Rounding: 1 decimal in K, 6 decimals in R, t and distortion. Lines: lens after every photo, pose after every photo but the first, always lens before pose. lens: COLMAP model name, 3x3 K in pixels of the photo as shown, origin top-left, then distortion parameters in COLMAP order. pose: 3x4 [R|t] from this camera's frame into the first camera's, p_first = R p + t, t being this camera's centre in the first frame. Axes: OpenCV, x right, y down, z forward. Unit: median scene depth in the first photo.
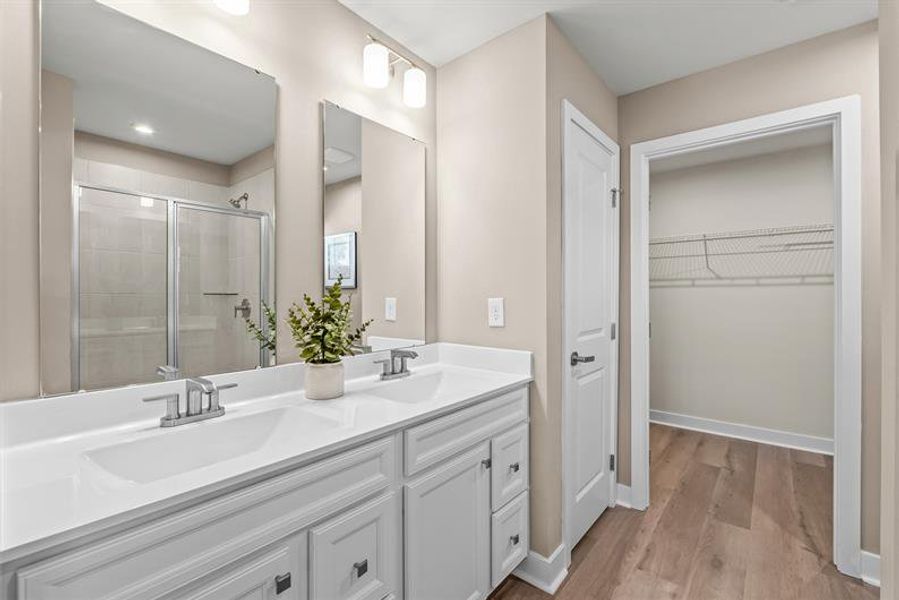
lens RADIAL K [[402.2, 0, 449.6], [0, 402.2, 300.2], [0, 0, 1]] dist [-0.006797, 0.000279]
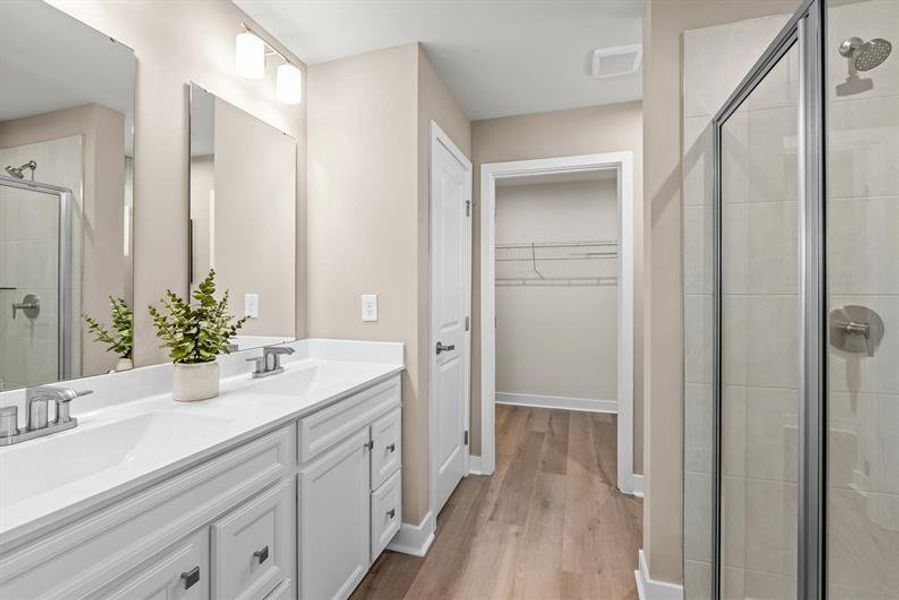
lens RADIAL K [[402.2, 0, 449.3], [0, 402.2, 295.8], [0, 0, 1]] dist [-0.006797, 0.000279]
pose [[0.931529, 0.001760, 0.363662, -0.080045], [-0.000915, 0.999996, -0.002497, 0.000465], [-0.363665, 0.001993, 0.931528, -0.076391]]
